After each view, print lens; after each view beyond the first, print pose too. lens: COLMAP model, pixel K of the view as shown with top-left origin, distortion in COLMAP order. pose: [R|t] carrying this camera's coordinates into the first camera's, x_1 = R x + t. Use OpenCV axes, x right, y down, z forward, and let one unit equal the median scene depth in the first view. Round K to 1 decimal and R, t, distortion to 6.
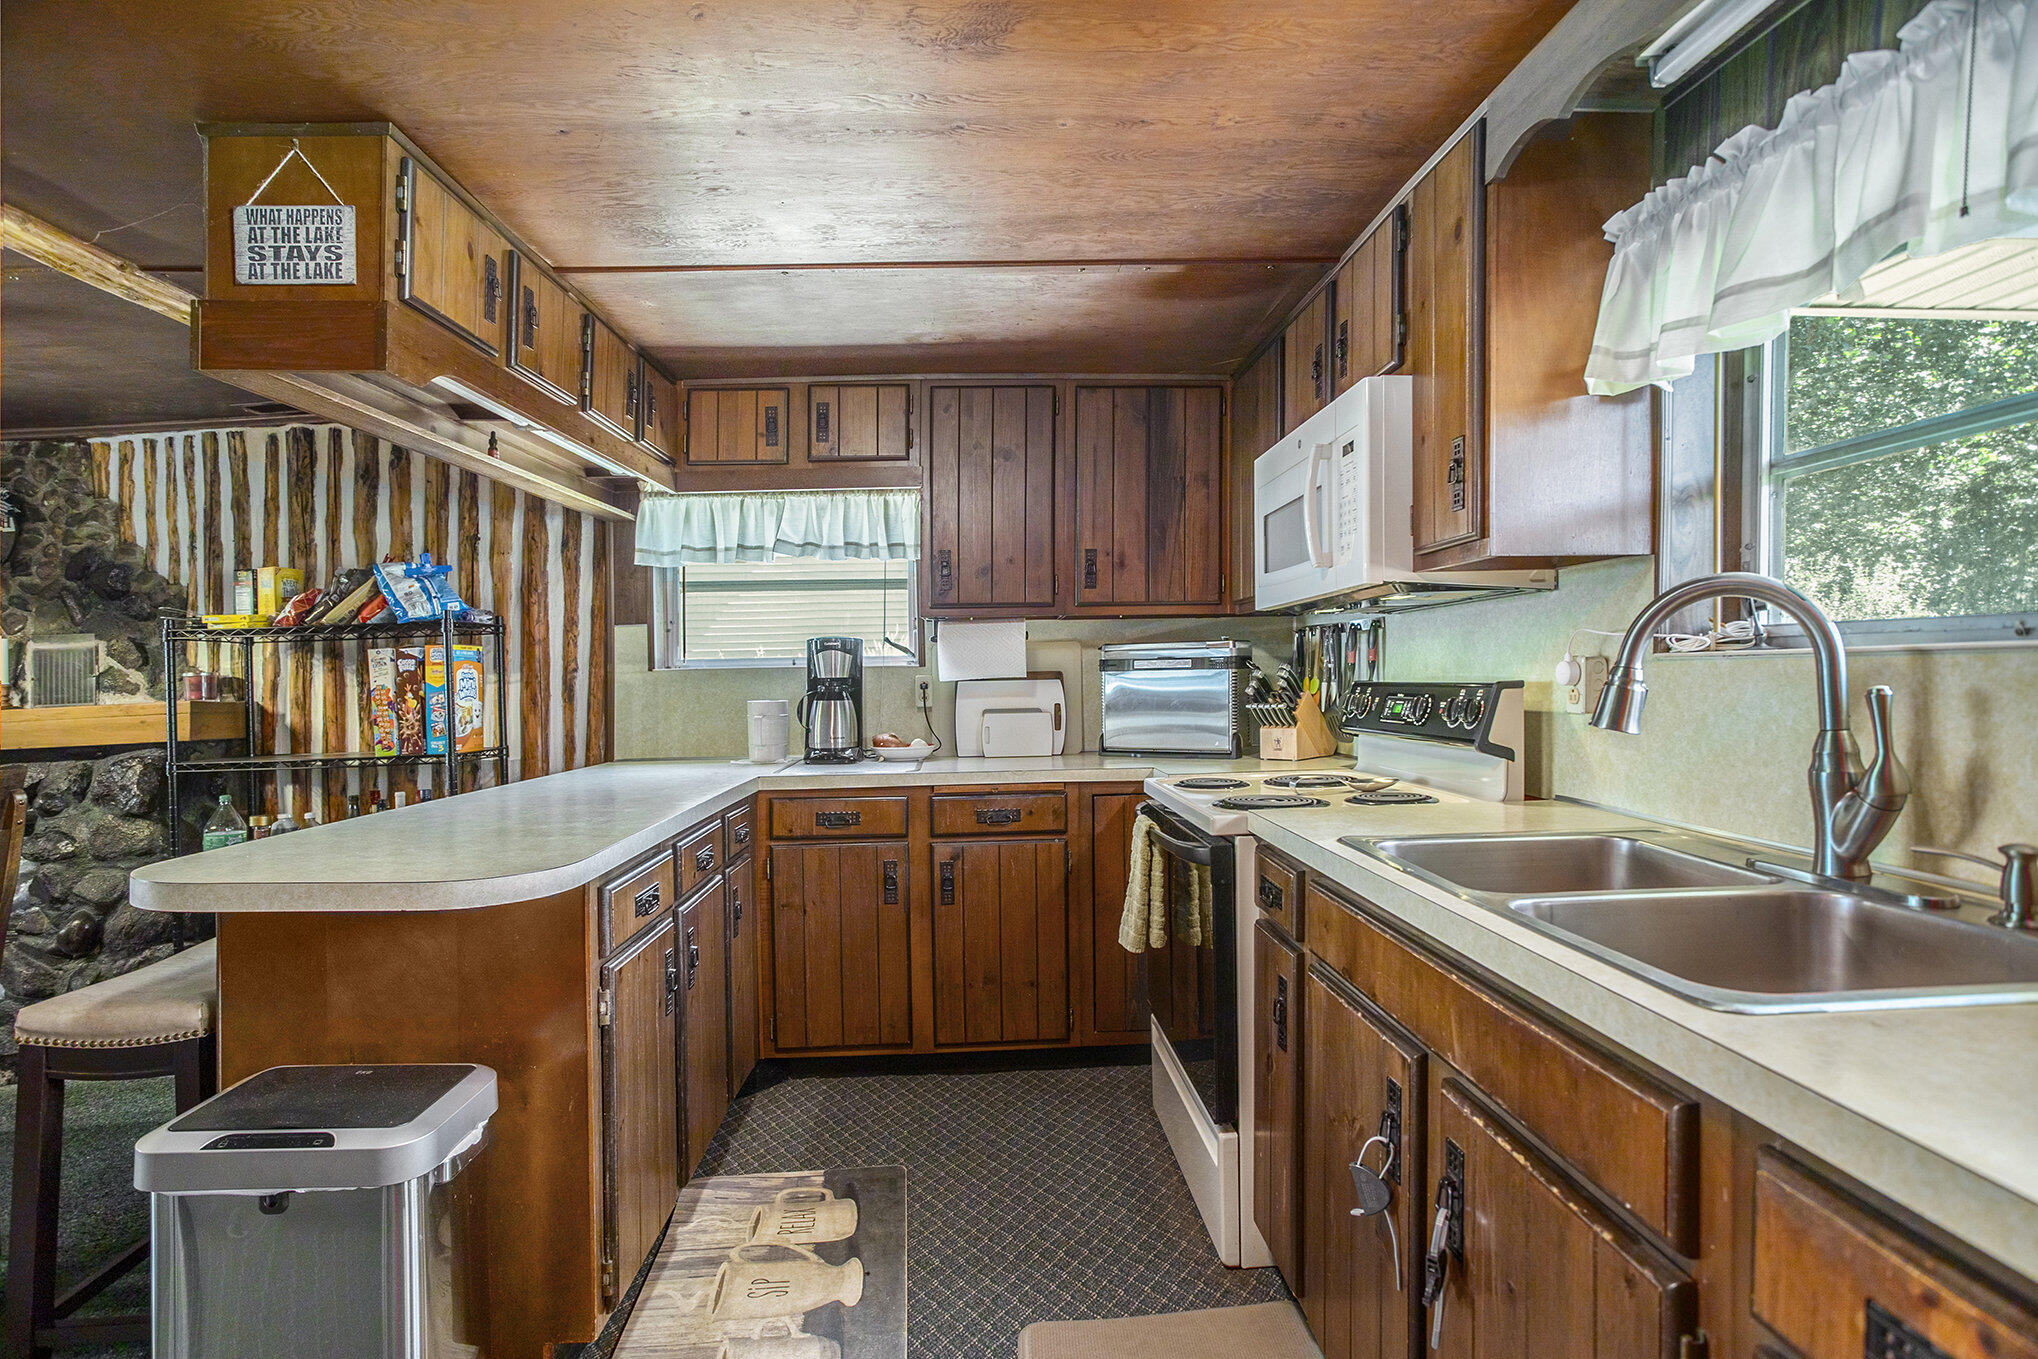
lens RADIAL K [[1005.3, 0, 1024.8], [0, 1005.3, 665.7], [0, 0, 1]] dist [-0.031719, 0.013592]
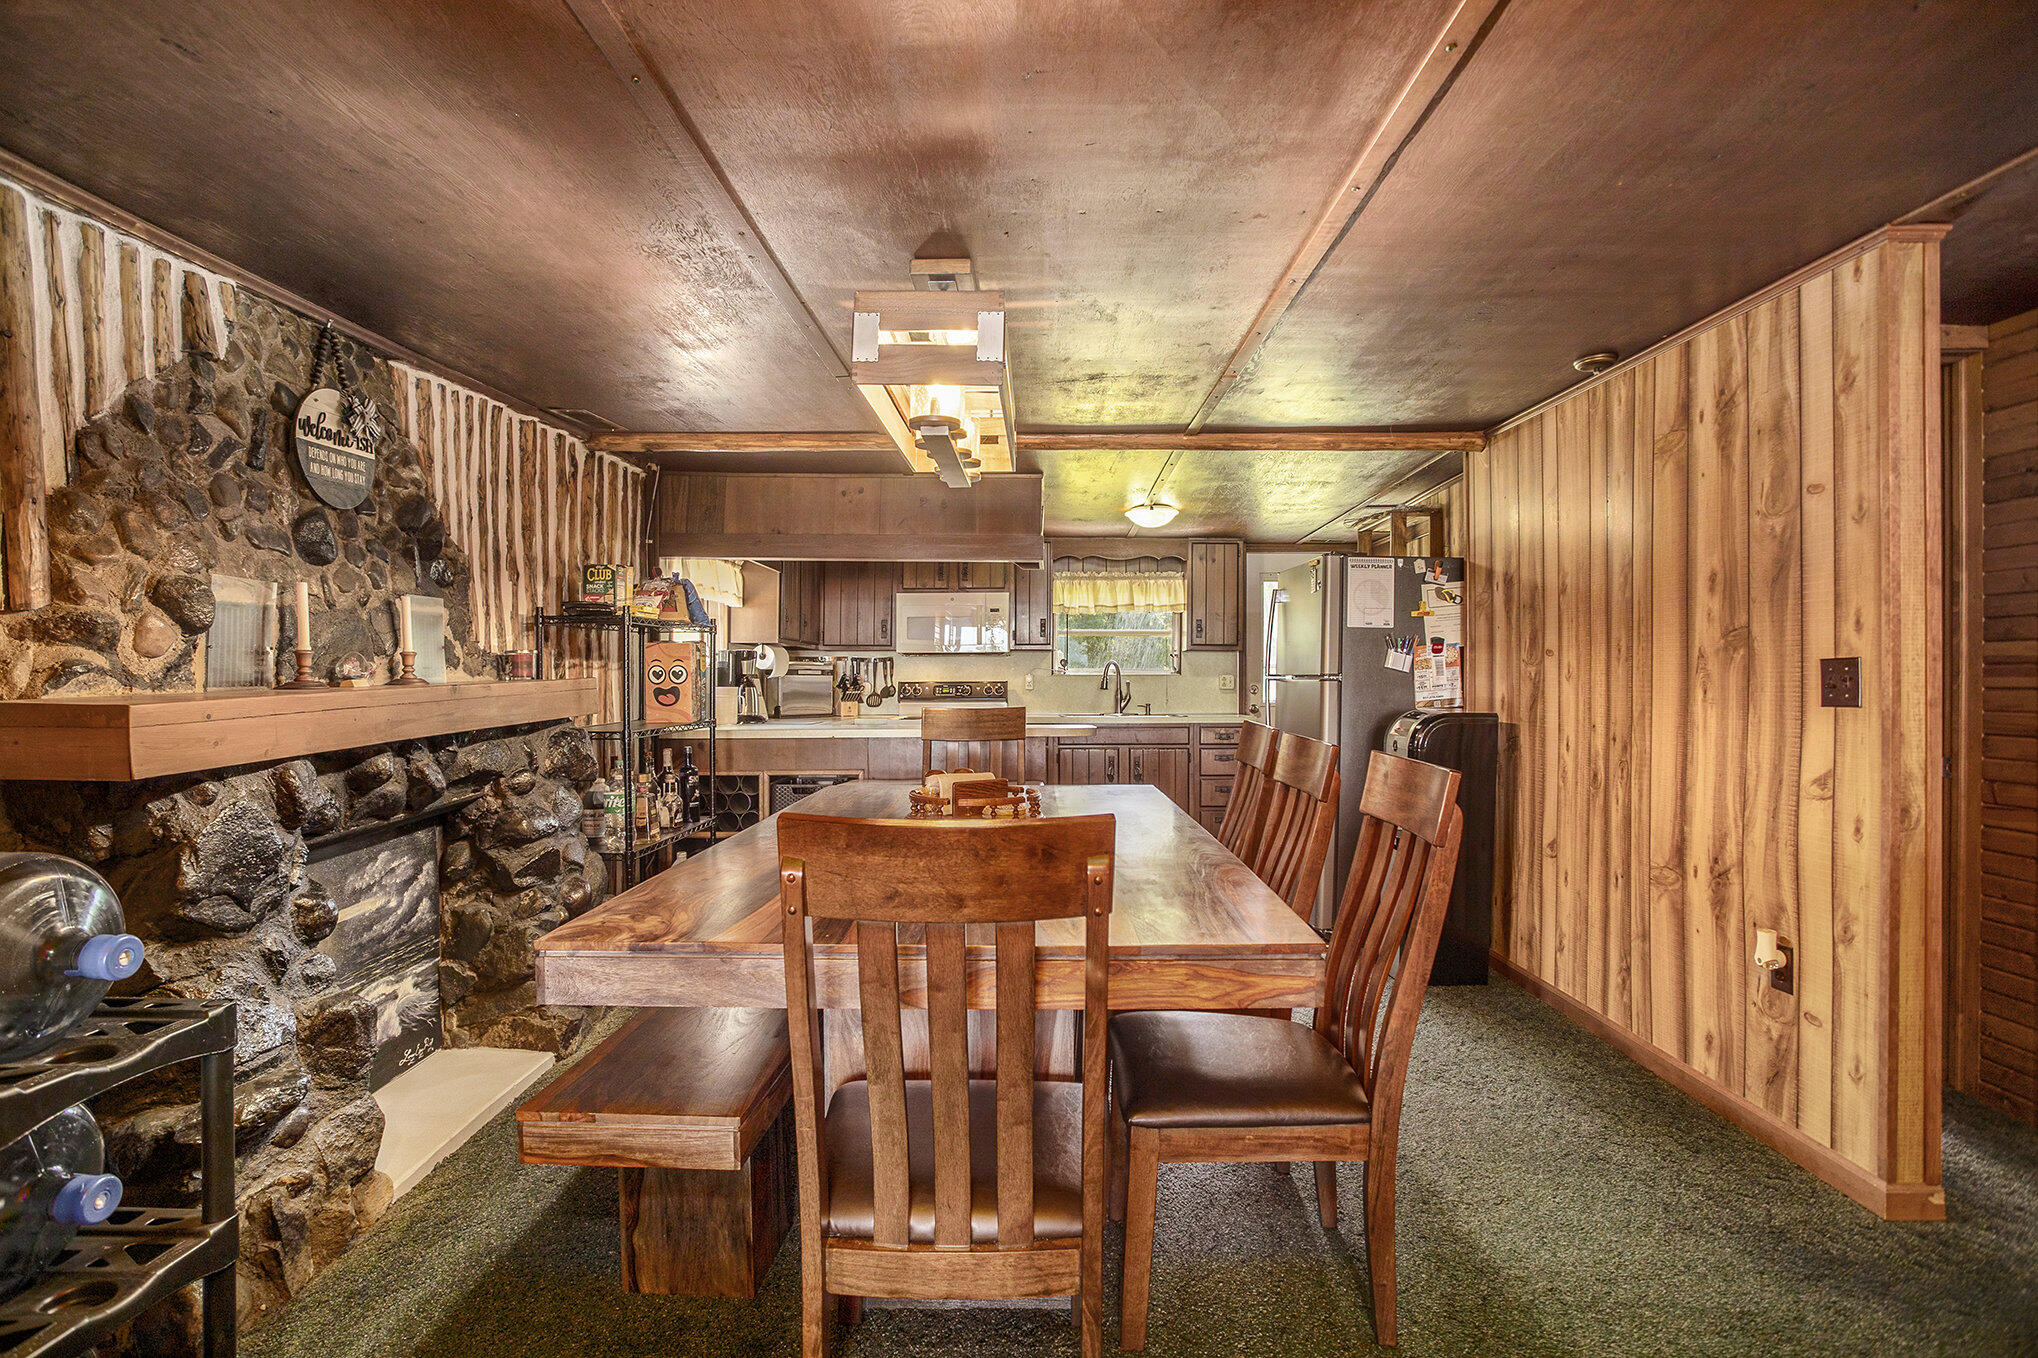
lens RADIAL K [[1005.3, 0, 1011.7], [0, 1005.3, 680.3], [0, 0, 1]] dist [-0.031719, 0.013592]
pose [[0.071895, 0.024293, 0.997116, -1.764482], [-0.009713, 0.999673, -0.023655, 0.055546], [-0.997365, -0.007984, 0.072108, 0.420555]]
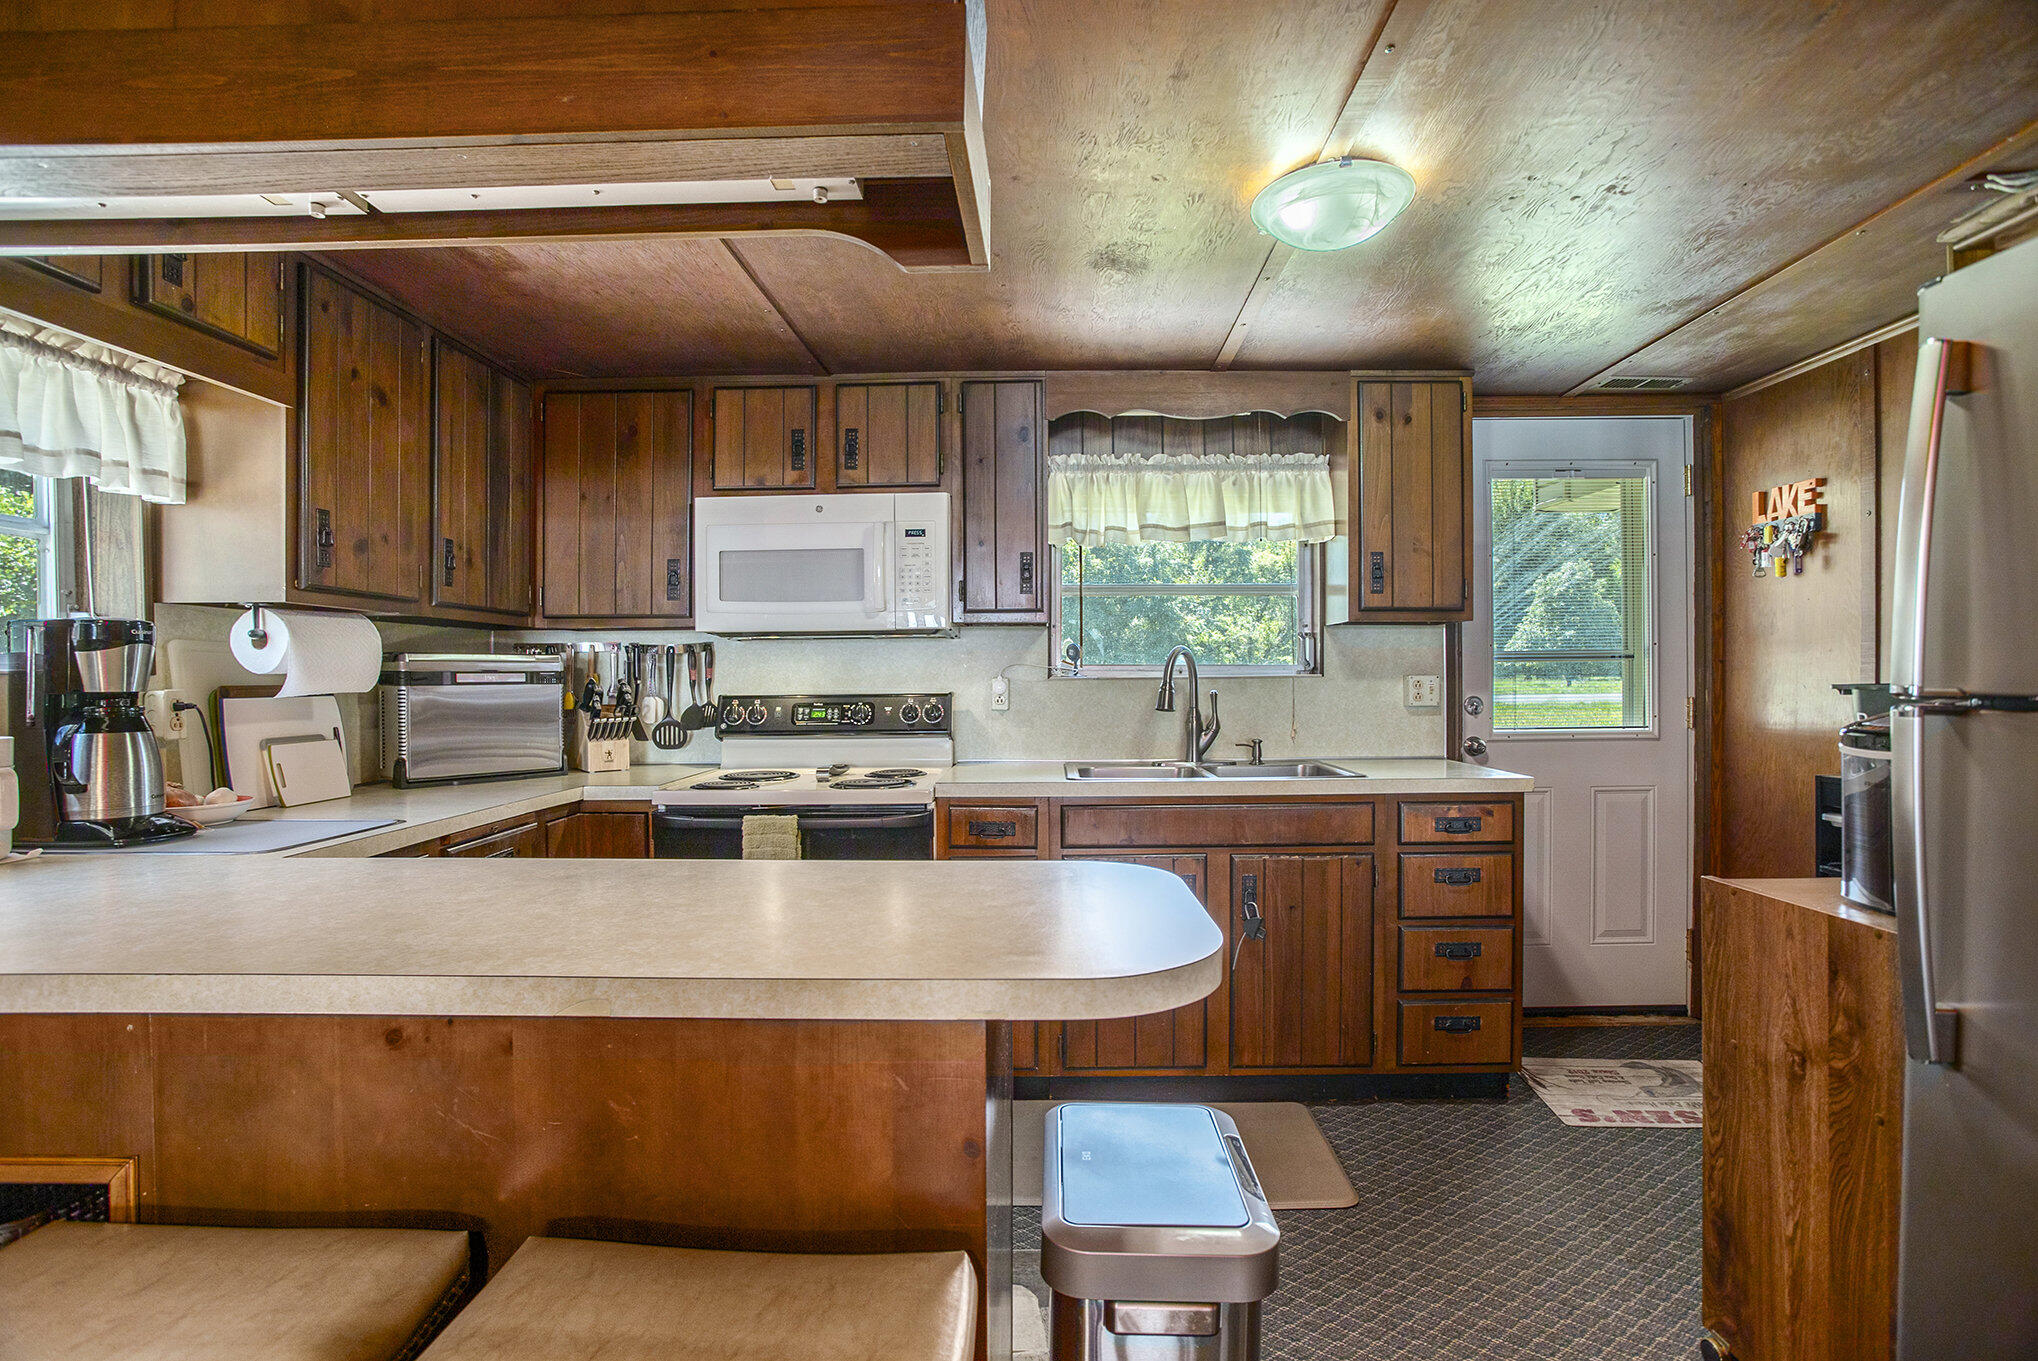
lens RADIAL K [[1005.3, 0, 1010.2], [0, 1005.3, 677.6], [0, 0, 1]] dist [-0.031719, 0.013592]
pose [[0.102892, 0.017471, 0.994539, -0.662873], [-0.004805, 0.999843, -0.017067, 0.010951], [-0.994681, -0.003023, 0.102960, 0.424539]]
